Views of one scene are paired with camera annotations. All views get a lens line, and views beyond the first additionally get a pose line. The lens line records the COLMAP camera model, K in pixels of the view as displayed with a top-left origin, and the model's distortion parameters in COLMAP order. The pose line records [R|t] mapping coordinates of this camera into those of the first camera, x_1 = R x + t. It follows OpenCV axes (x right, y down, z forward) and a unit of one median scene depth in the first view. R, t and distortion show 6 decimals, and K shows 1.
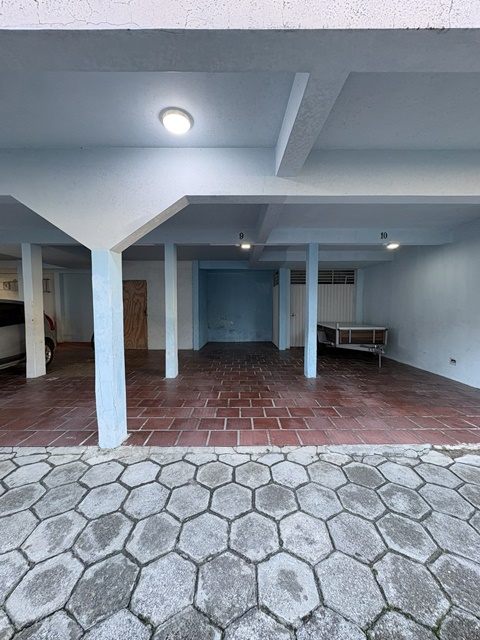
lens RADIAL K [[256.2, 0, 239.1], [0, 256.2, 319.2], [0, 0, 1]] dist [0.001717, 0.000643]
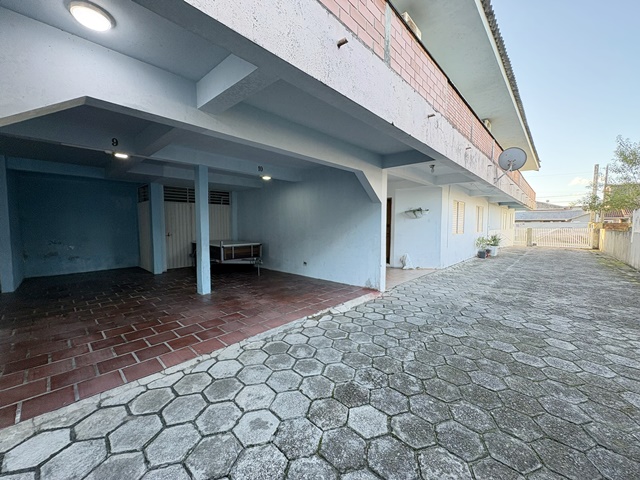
lens RADIAL K [[256.2, 0, 321.8], [0, 256.2, 238.9], [0, 0, 1]] dist [0.001717, 0.000643]
pose [[0.682912, -0.040283, 0.729389, -0.298217], [0.035358, 0.999131, 0.022076, -0.007065], [-0.729644, 0.010714, 0.683743, -0.123648]]
